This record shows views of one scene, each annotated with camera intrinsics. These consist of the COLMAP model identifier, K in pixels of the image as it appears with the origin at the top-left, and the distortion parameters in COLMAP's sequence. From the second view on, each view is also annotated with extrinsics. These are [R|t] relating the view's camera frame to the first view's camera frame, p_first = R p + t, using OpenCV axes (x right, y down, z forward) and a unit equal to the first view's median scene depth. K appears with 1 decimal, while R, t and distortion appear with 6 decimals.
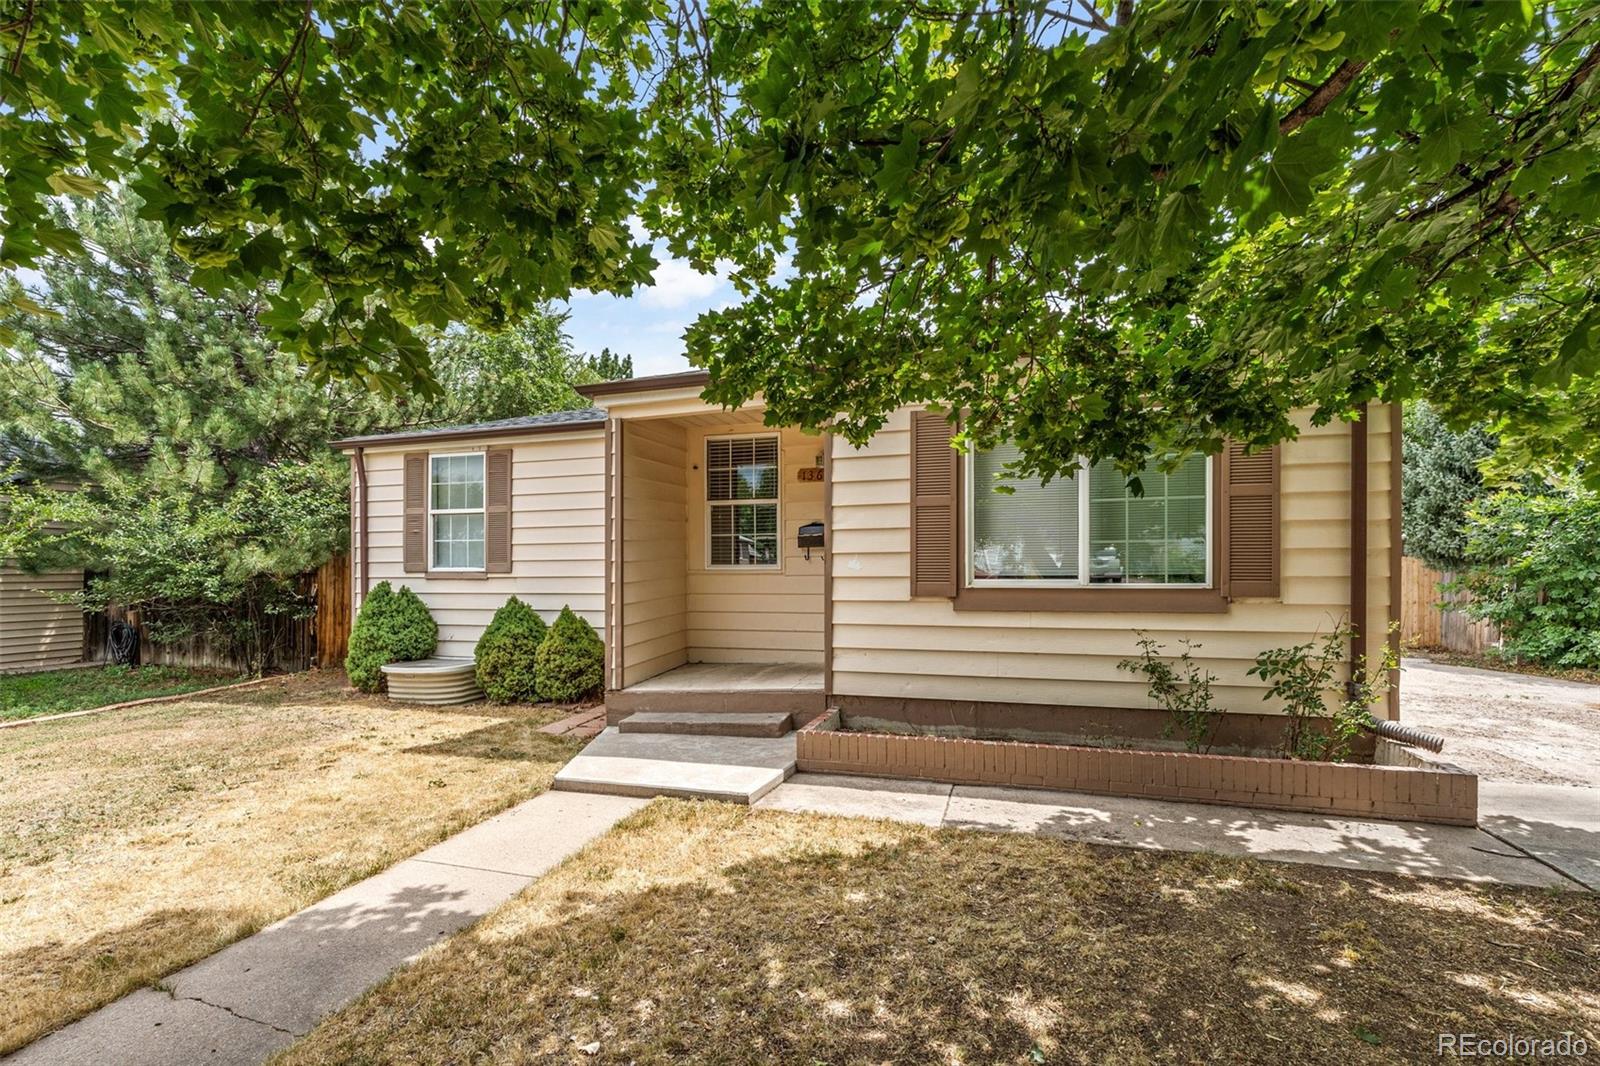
lens RADIAL K [[710.5, 0, 777.4], [0, 710.5, 543.3], [0, 0, 1]] dist [0.000006, -0.000150]
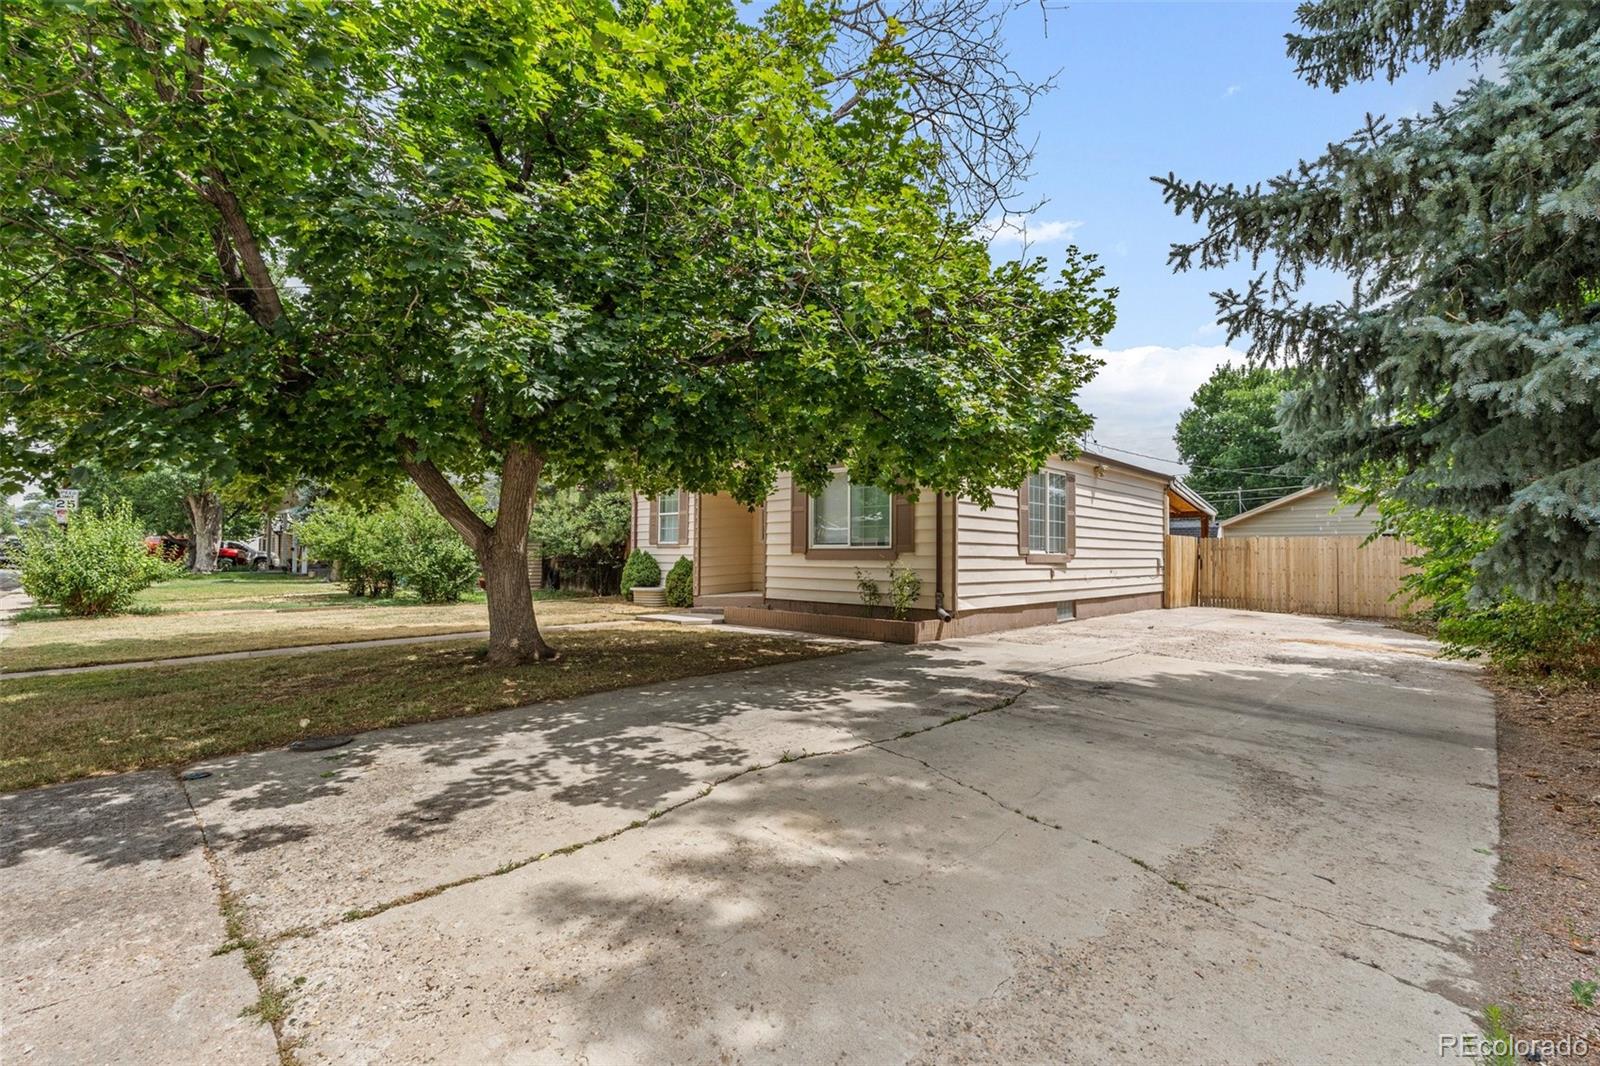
lens RADIAL K [[710.5, 0, 787.6], [0, 710.5, 537.0], [0, 0, 1]] dist [0.000006, -0.000150]
pose [[0.881309, -0.002079, -0.472537, 1.056319], [0.007770, 0.999919, 0.010092, 0.004763], [0.472477, -0.012566, 0.881253, -0.799023]]
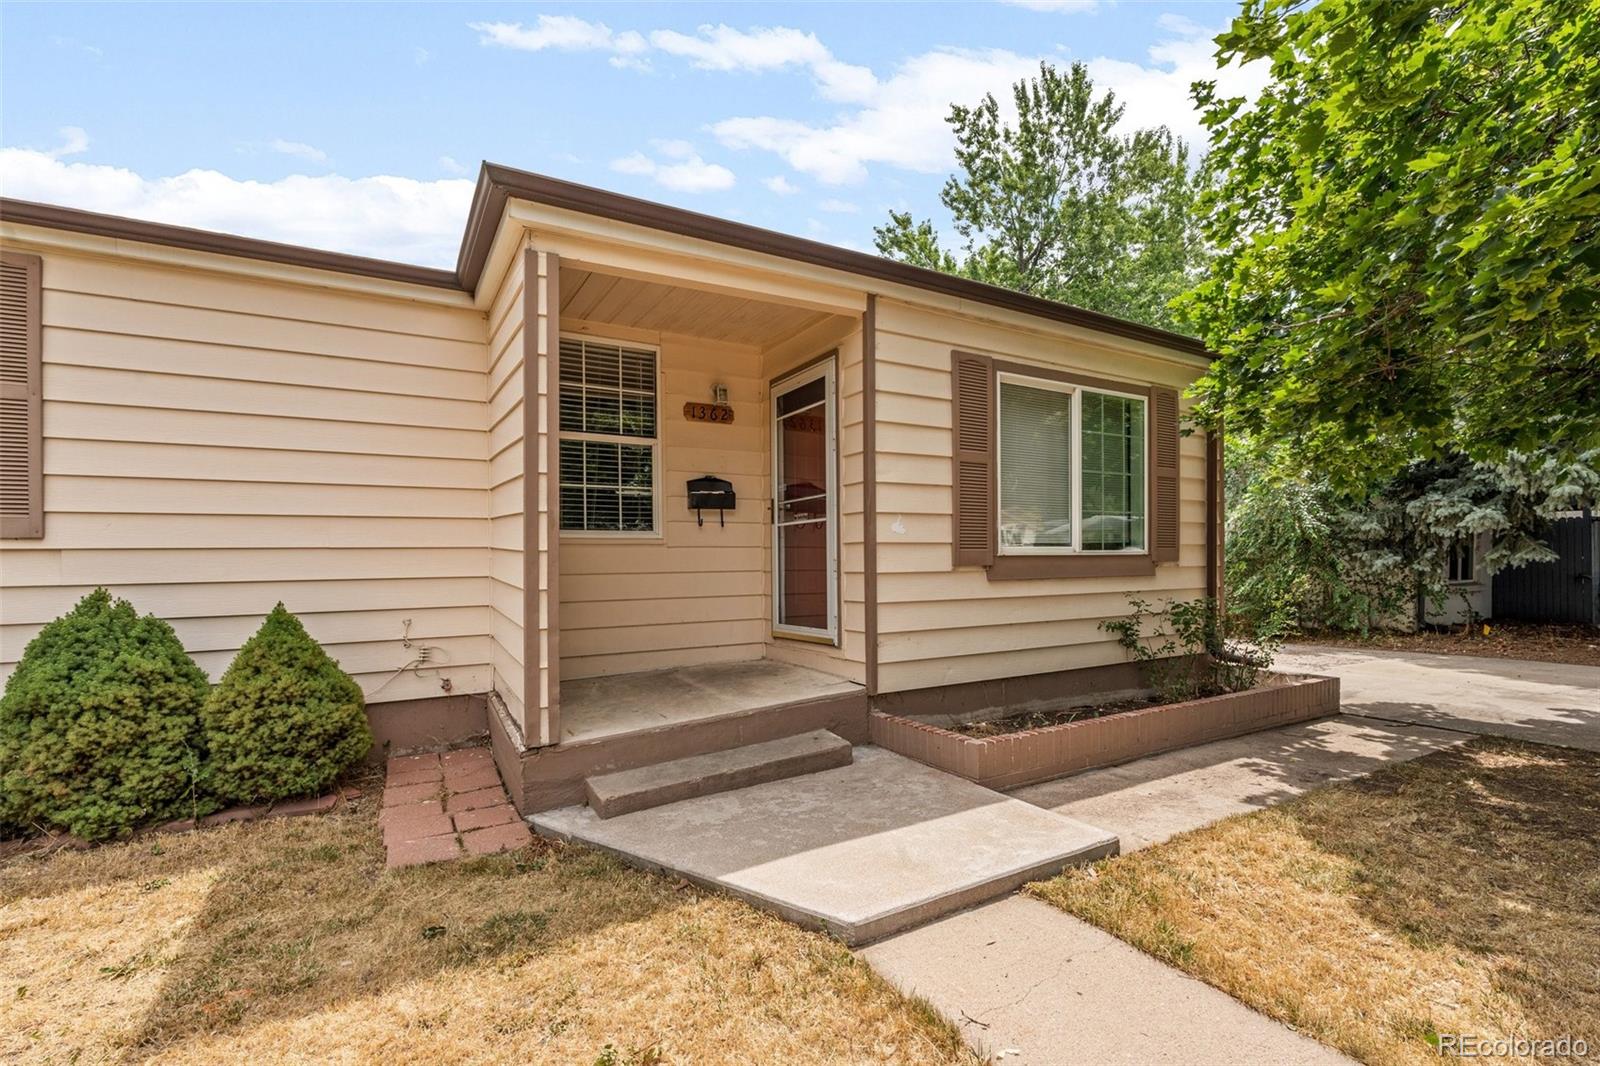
lens RADIAL K [[710.5, 0, 805.7], [0, 710.5, 538.6], [0, 0, 1]] dist [0.000006, -0.000150]
pose [[0.686523, 0.018386, 0.726875, -0.488551], [-0.022743, 0.999734, -0.003808, 0.043295], [-0.726752, -0.013917, 0.686759, 0.476813]]
